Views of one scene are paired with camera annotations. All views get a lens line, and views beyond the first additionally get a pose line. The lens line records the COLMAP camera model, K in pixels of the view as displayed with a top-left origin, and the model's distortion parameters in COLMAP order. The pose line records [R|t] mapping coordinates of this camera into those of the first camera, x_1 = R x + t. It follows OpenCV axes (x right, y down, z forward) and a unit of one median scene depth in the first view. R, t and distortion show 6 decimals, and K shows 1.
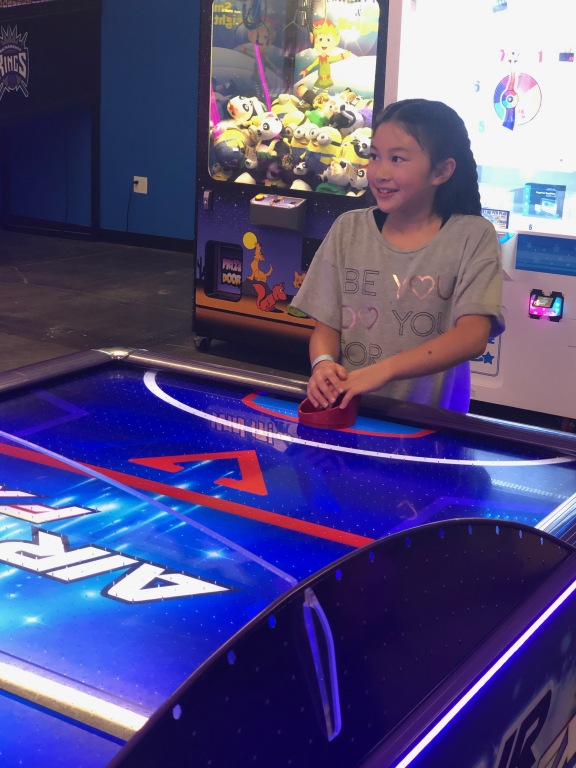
lens RADIAL K [[1192.3, 0, 298.2], [0, 1192.3, 370.6], [0, 0, 1]] dist [0.118561, 0.000000]
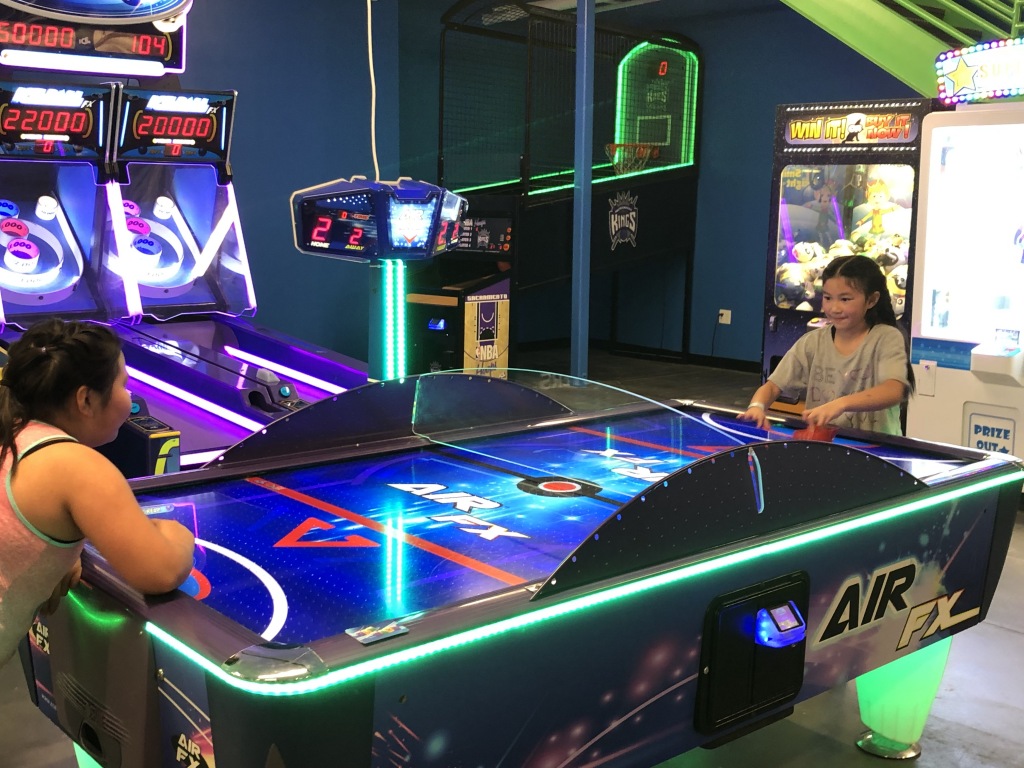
lens RADIAL K [[1225.9, 0, 486.7], [0, 1225.9, 347.6], [0, 0, 1]] dist [0.025664, 0.000000]
pose [[0.944967, 0.011063, -0.326980, 0.060601], [-0.056623, 0.989877, -0.130147, 0.065559], [0.322230, 0.141499, 0.936027, -0.291447]]
